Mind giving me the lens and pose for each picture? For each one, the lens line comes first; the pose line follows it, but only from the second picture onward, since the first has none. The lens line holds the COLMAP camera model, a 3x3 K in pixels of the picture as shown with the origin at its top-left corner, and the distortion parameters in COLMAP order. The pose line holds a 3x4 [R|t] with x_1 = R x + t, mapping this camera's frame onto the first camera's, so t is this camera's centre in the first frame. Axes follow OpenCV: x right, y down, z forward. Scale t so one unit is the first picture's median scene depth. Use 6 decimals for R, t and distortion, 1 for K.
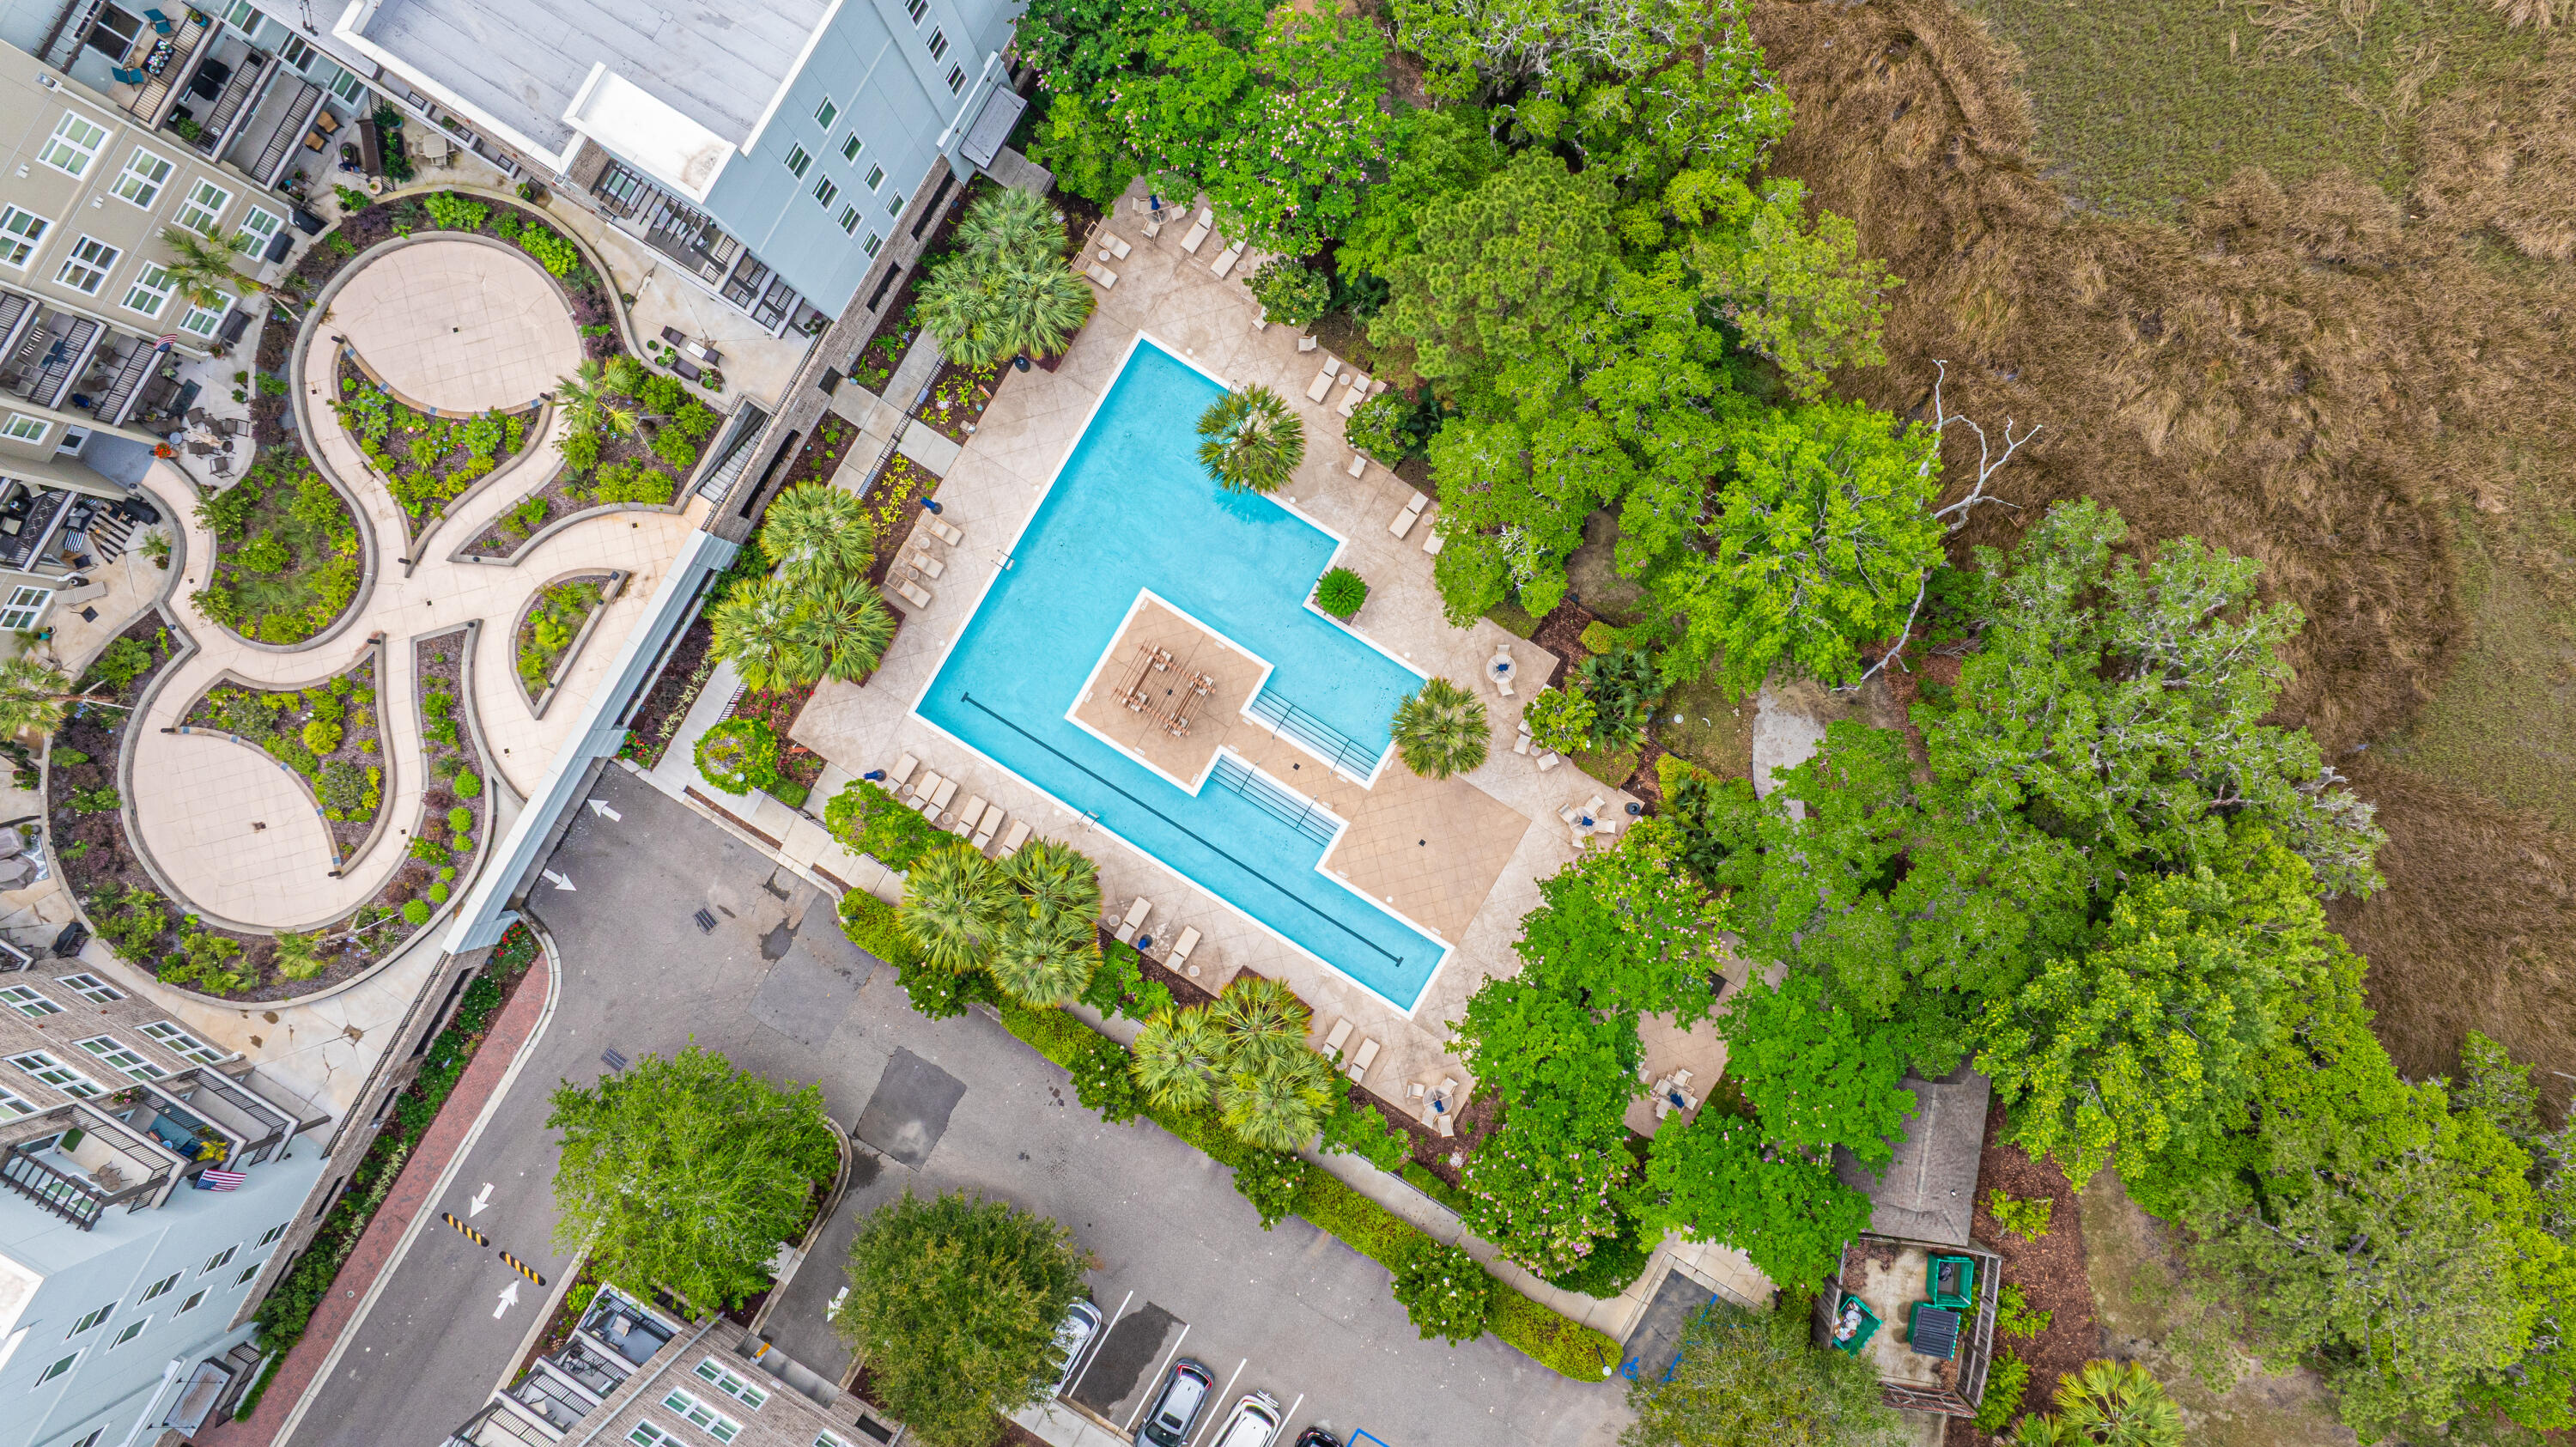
lens RADIAL K [[1811.2, 0, 1301.6], [0, 1811.2, 707.8], [0, 0, 1]] dist [-0.026645, 0.014087]
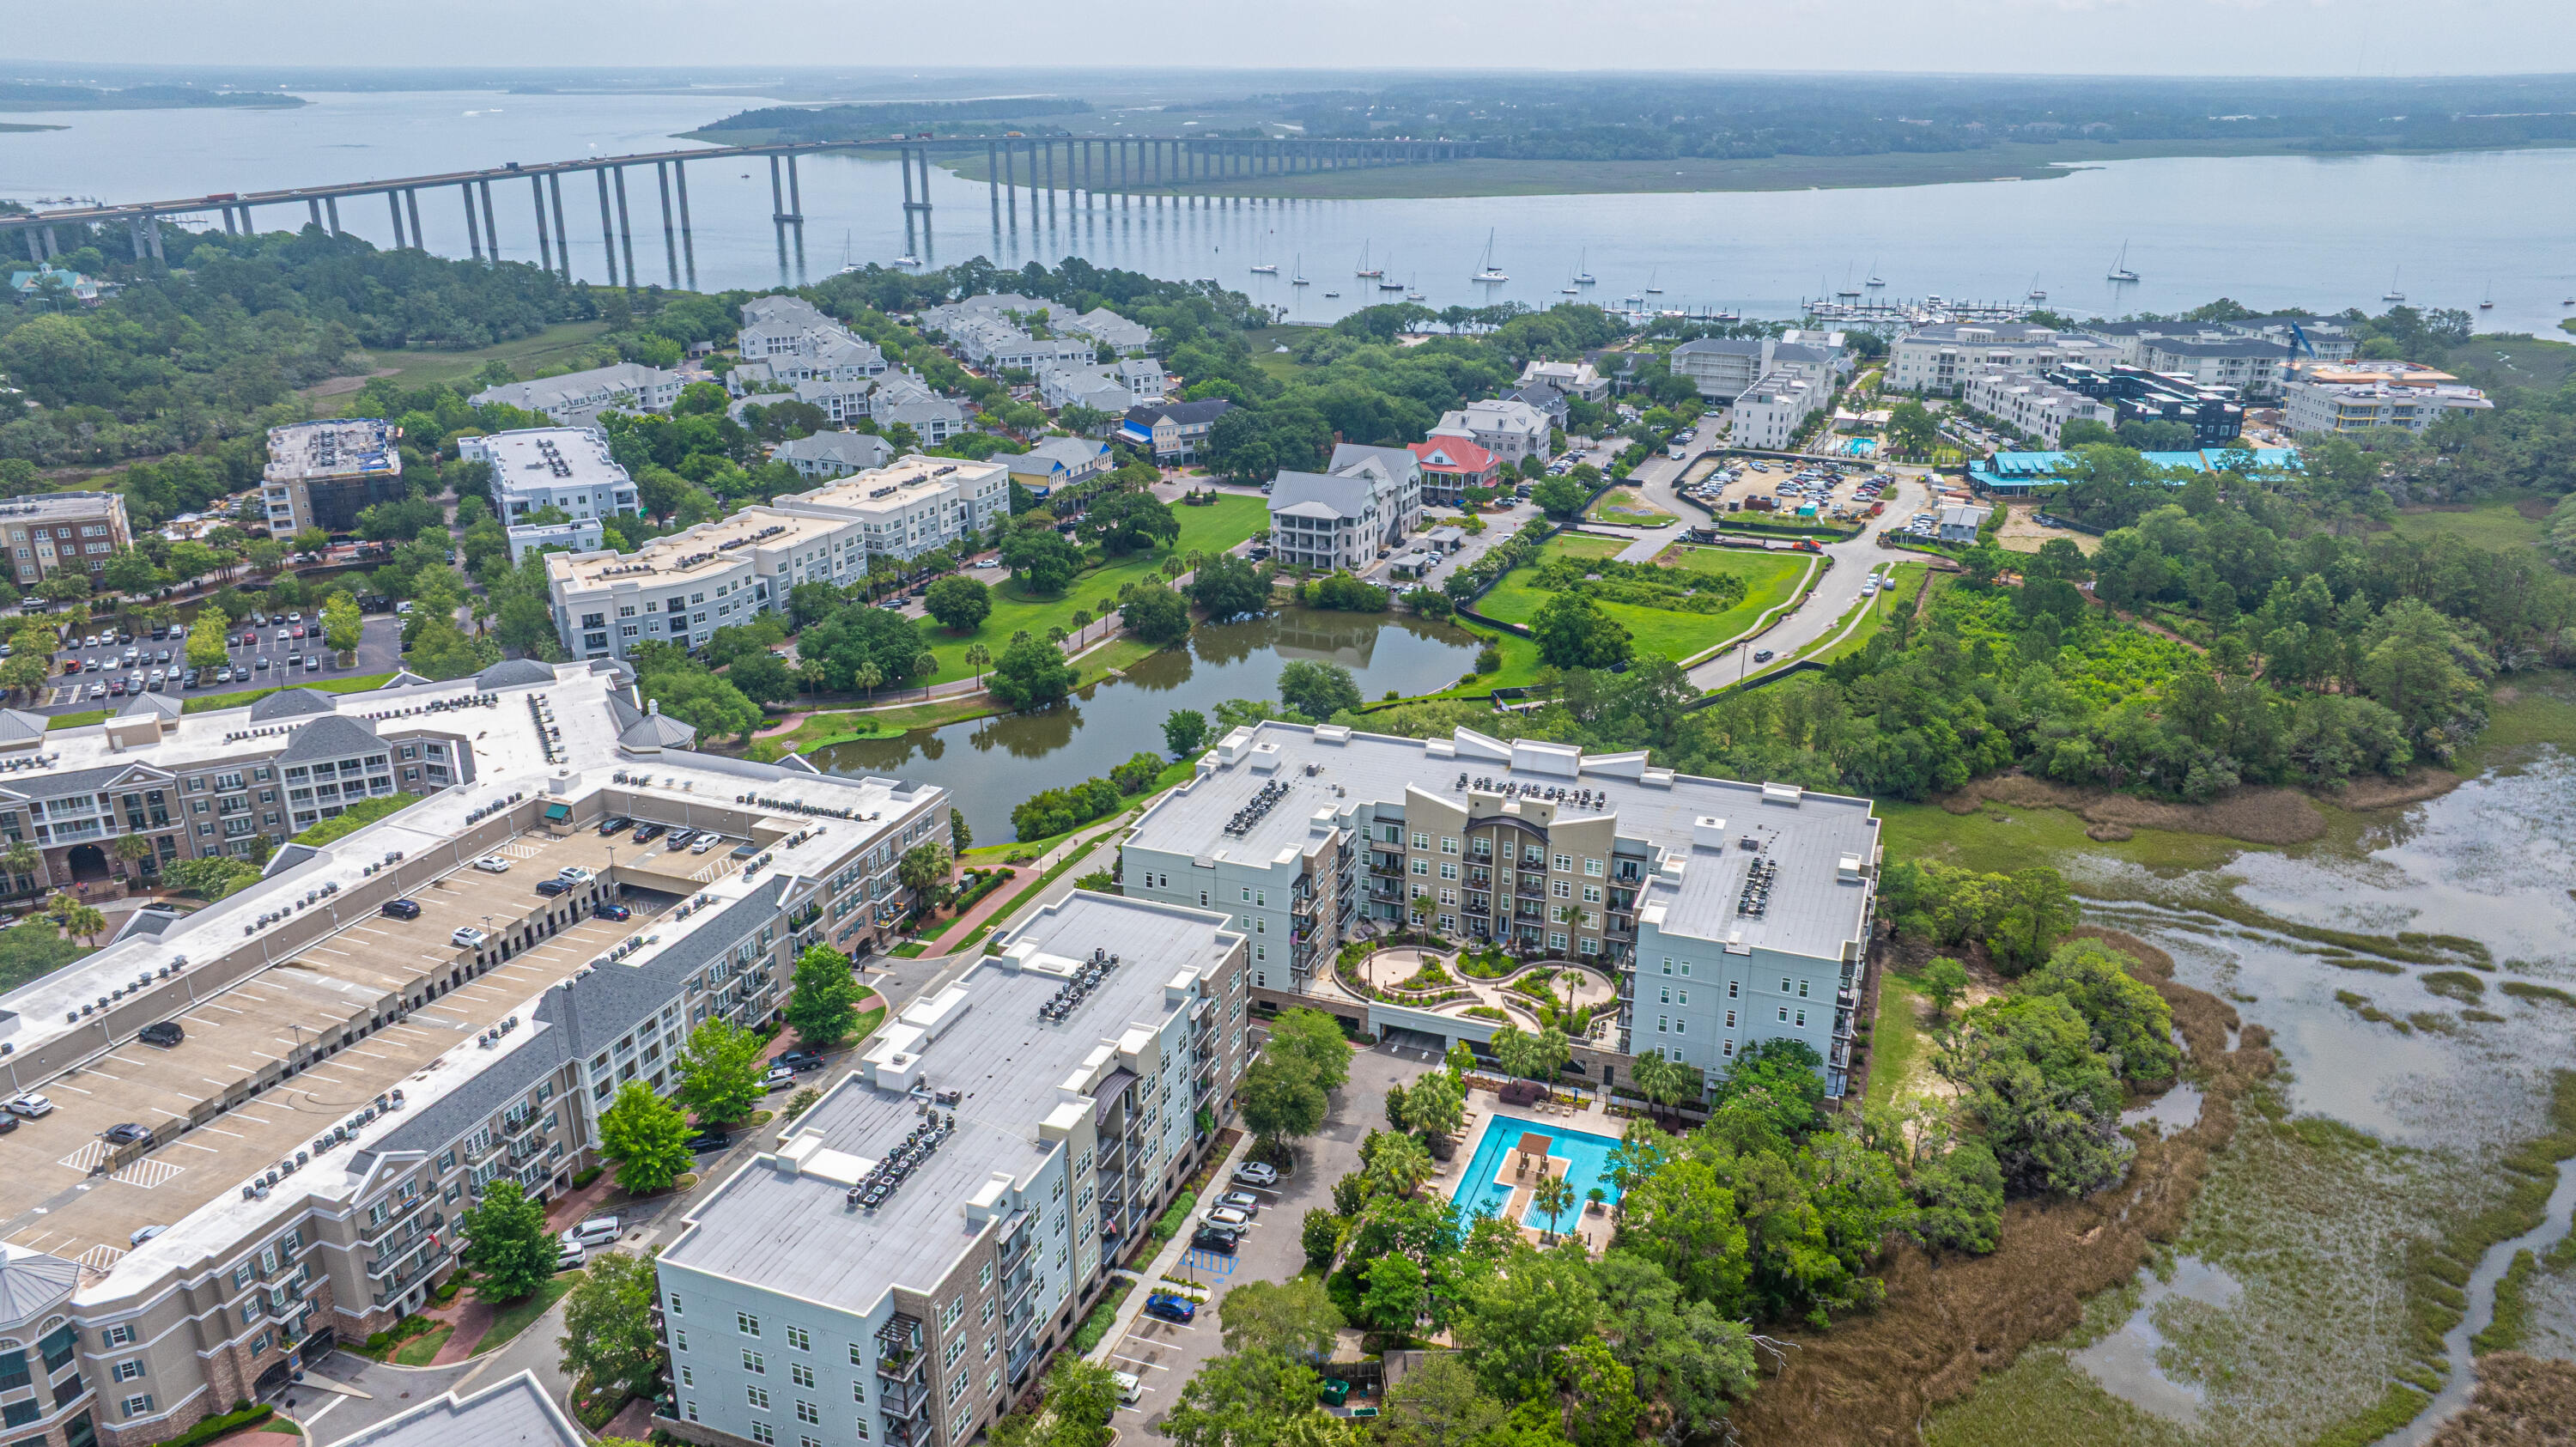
lens RADIAL K [[1805.6, 0, 1300.4], [0, 1805.6, 719.6], [0, 0, 1]] dist [-0.021369, -0.000153]
pose [[0.183752, 0.346660, -0.919816, 1.930798], [-0.982800, 0.082343, -0.165301, 0.663066], [0.018437, 0.934370, 0.355828, -0.421328]]
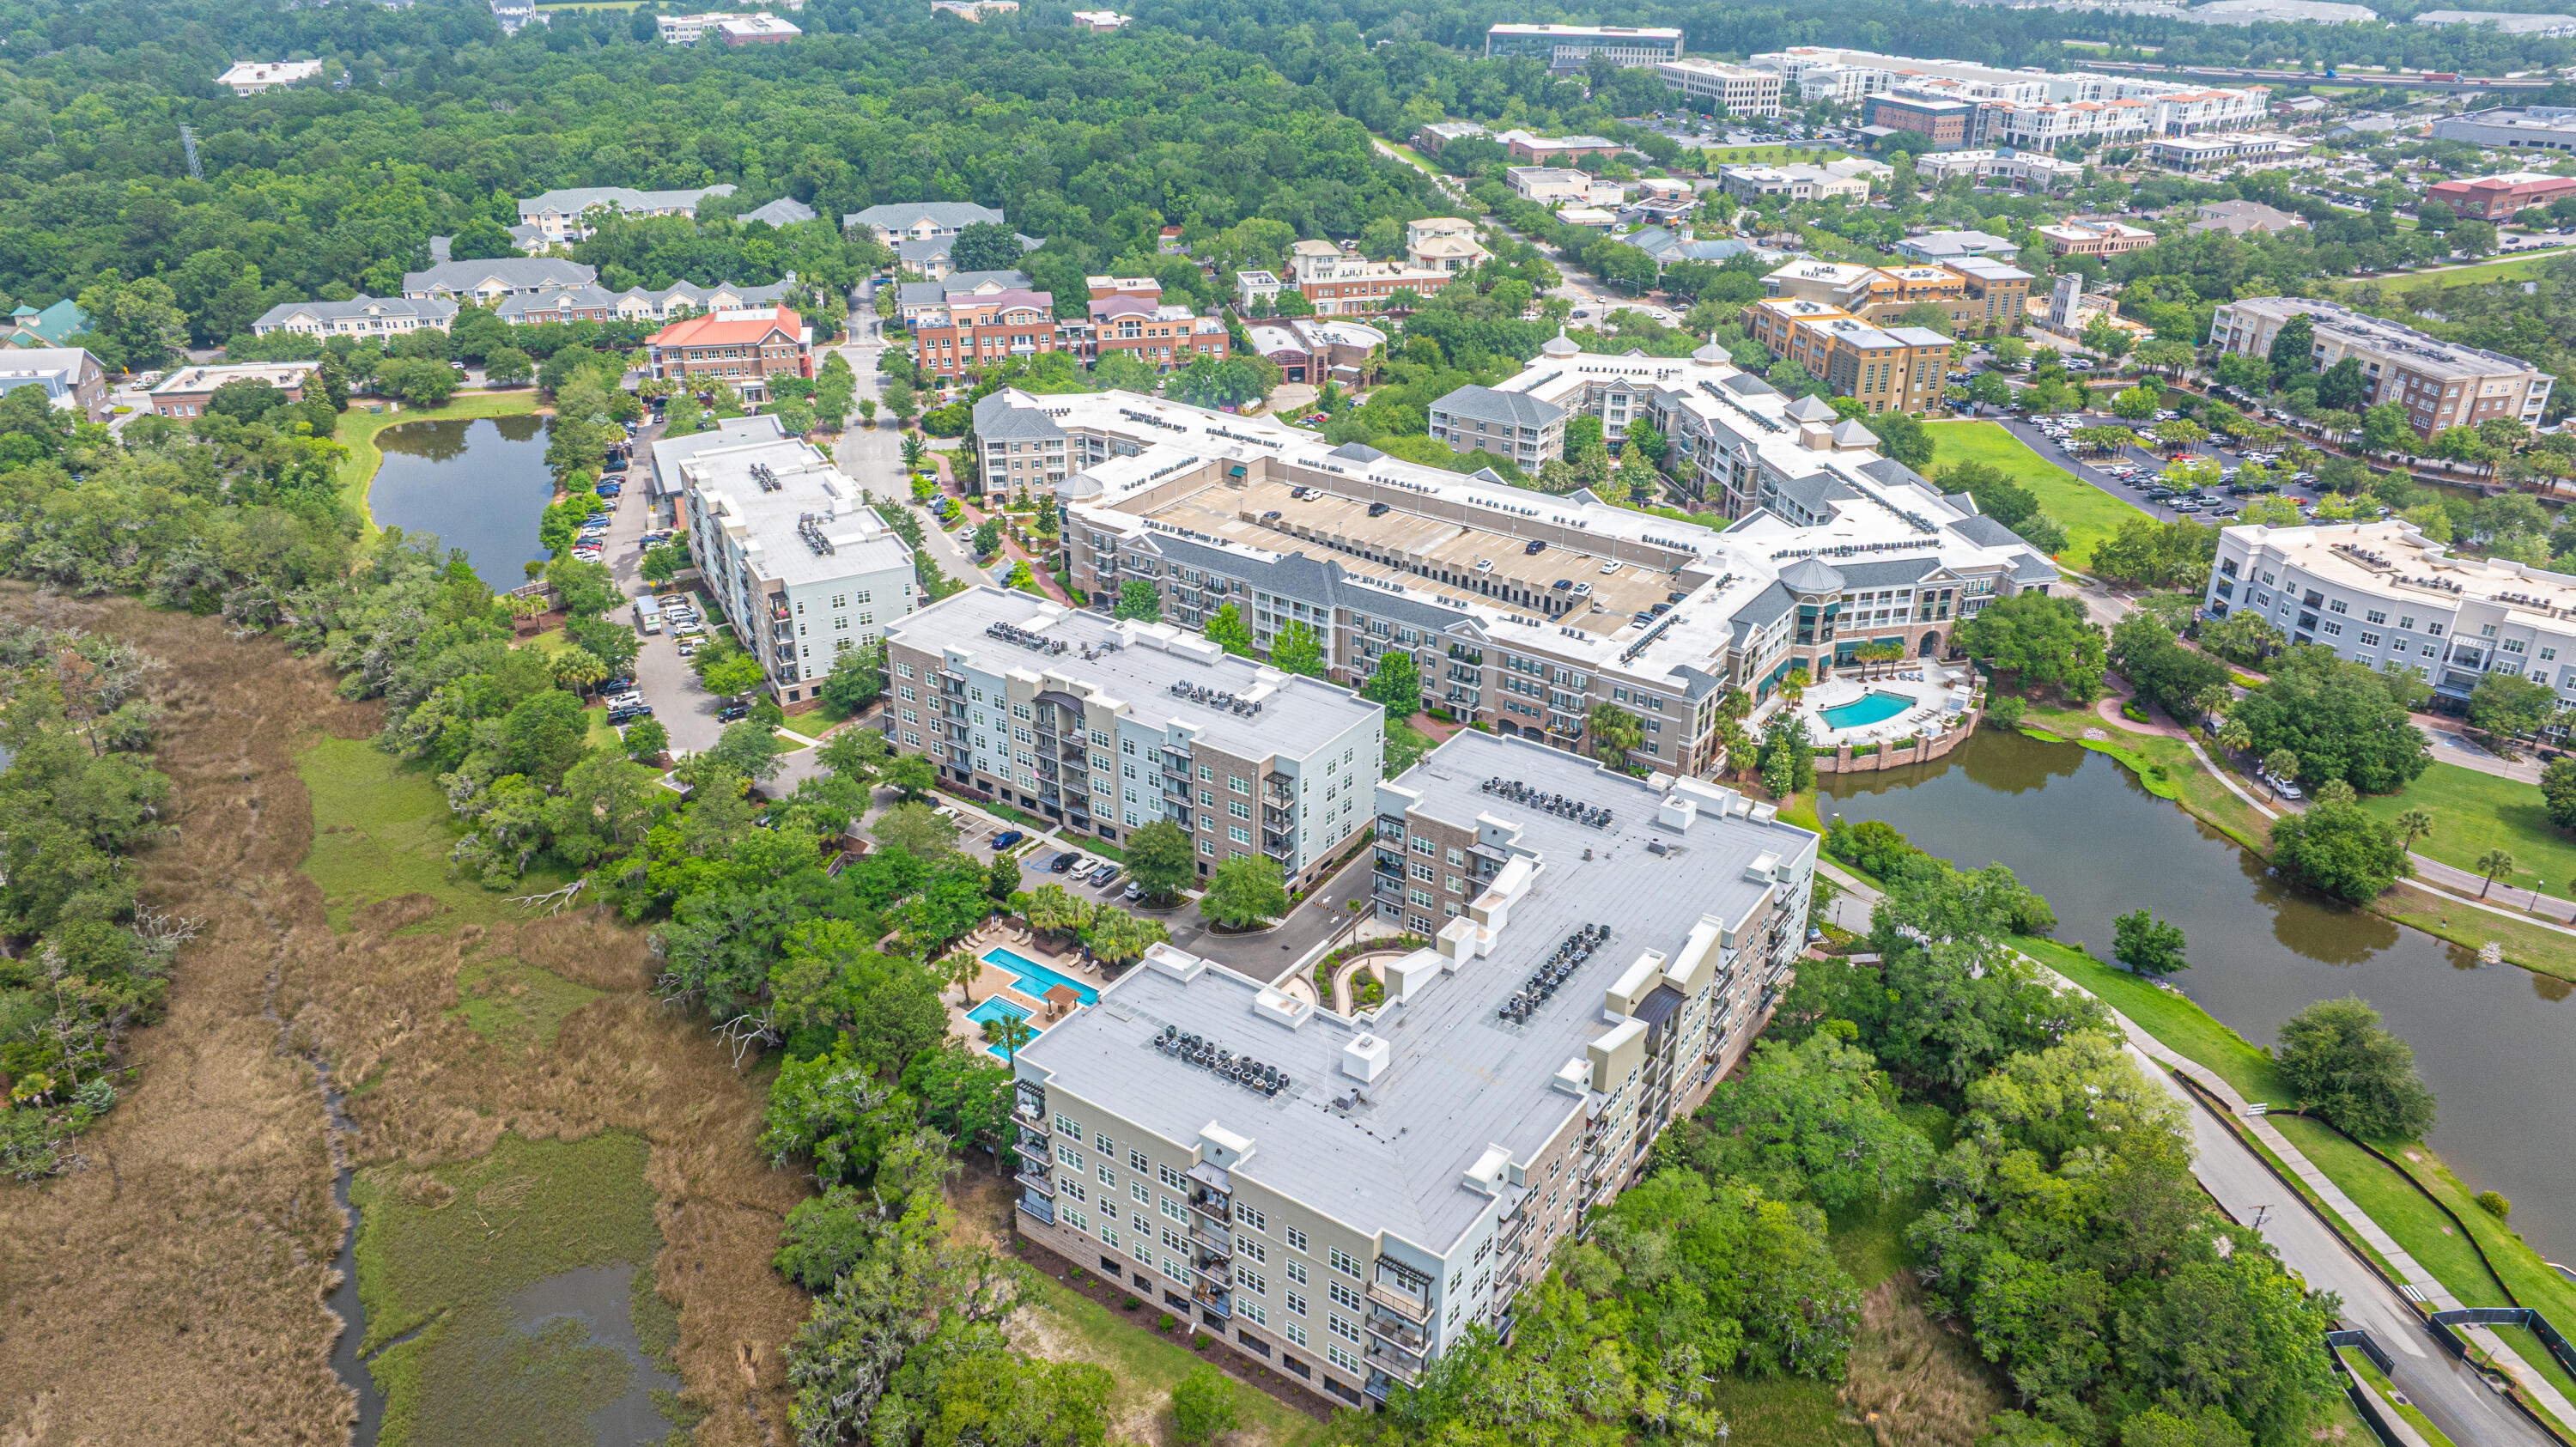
lens RADIAL K [[1805.6, 0, 1300.4], [0, 1805.6, 719.6], [0, 0, 1]] dist [-0.021369, -0.000153]
pose [[-0.997851, -0.029351, 0.058585, -0.579252], [0.065495, -0.419109, 0.905571, -2.258809], [-0.002026, 0.907462, 0.420130, -0.502516]]
